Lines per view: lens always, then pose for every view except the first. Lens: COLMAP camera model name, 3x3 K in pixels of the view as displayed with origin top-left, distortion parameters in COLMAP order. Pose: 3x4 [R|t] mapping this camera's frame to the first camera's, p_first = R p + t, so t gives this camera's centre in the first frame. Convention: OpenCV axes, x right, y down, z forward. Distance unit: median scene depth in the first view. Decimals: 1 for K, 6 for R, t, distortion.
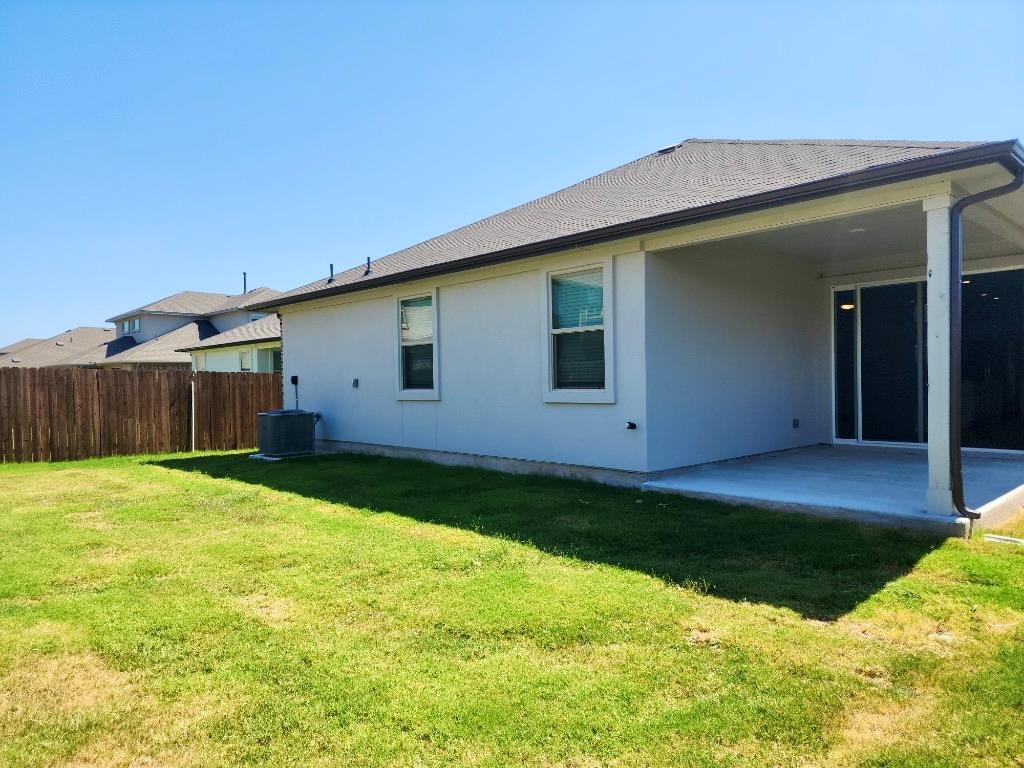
lens RADIAL K [[711.4, 0, 512.0], [0, 711.4, 384.0], [0, 0, 1]] dist [0.104187, -0.086650]
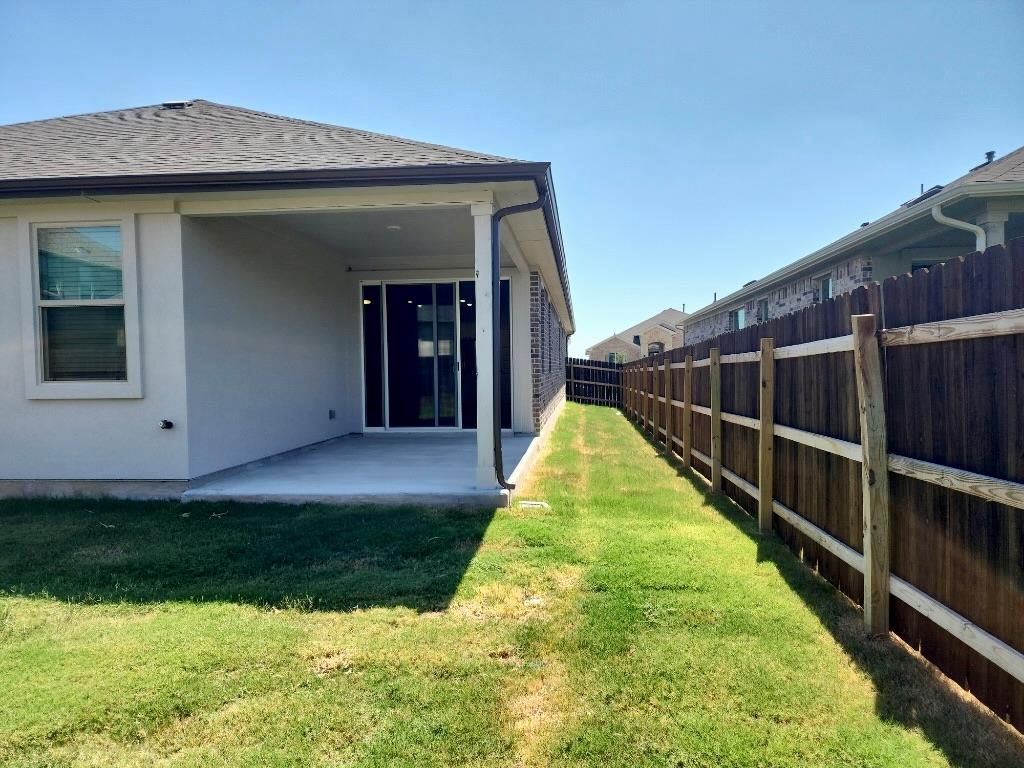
lens RADIAL K [[711.4, 0, 512.0], [0, 711.4, 384.0], [0, 0, 1]] dist [0.104187, -0.086650]
pose [[0.768137, -0.010151, 0.640205, -0.092995], [0.004863, 0.999938, 0.010020, 0.007699], [-0.640267, -0.004583, 0.768139, 0.155855]]
